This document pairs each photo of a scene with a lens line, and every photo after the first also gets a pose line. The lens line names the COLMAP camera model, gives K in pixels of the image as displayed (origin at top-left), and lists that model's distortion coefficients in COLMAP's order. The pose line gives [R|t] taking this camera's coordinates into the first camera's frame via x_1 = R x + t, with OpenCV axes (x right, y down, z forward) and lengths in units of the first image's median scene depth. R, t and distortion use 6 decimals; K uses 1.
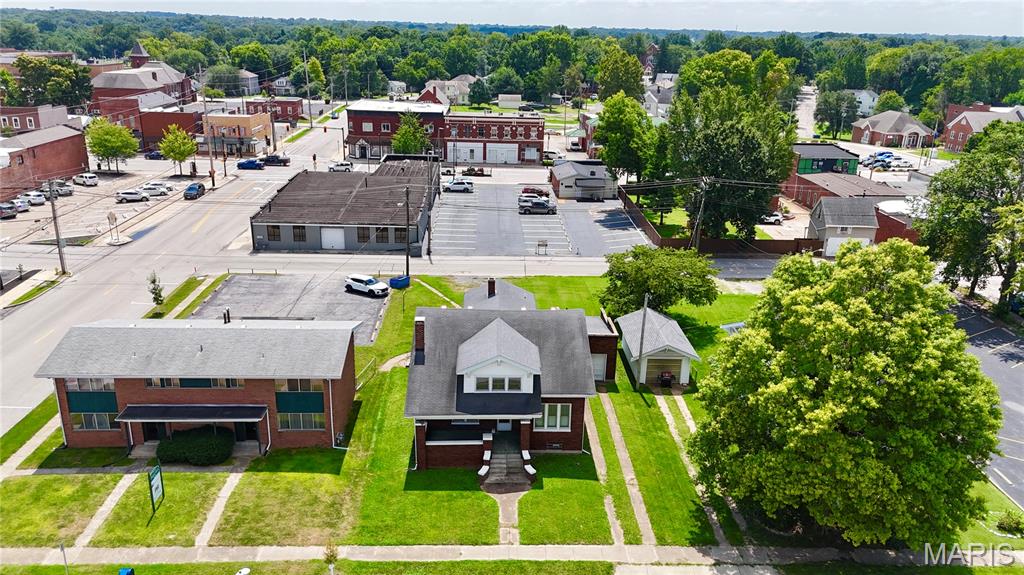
lens RADIAL K [[762.1, 0, 512.0], [0, 762.1, 287.5], [0, 0, 1]] dist [0.060610, -0.056841]
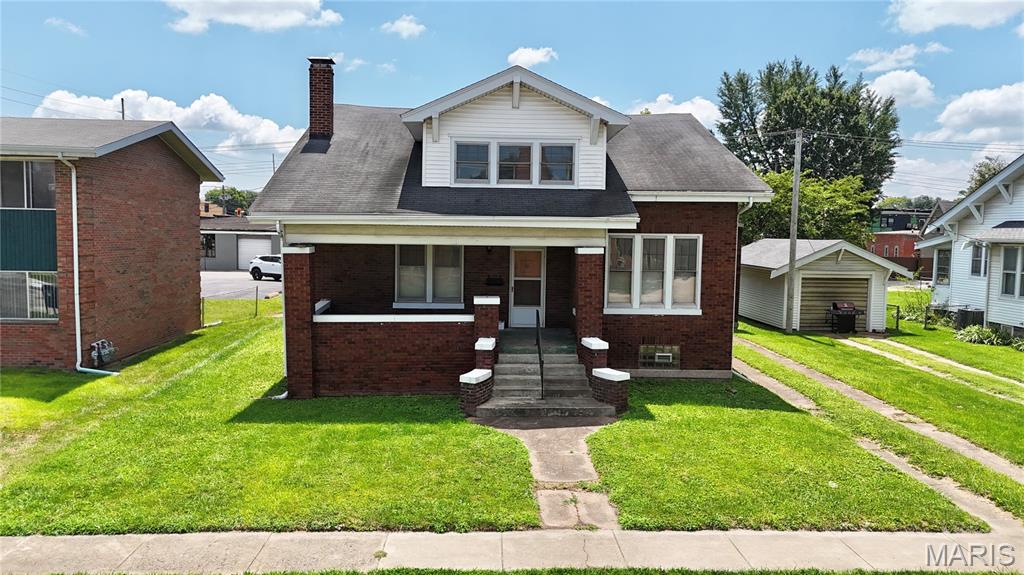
lens RADIAL K [[762.1, 0, 512.0], [0, 762.1, 287.5], [0, 0, 1]] dist [0.060610, -0.056841]
pose [[0.999815, -0.007489, 0.017712, -0.026245], [0.011805, 0.966102, -0.257891, 0.284721], [-0.015180, 0.258053, 0.966012, 0.651336]]
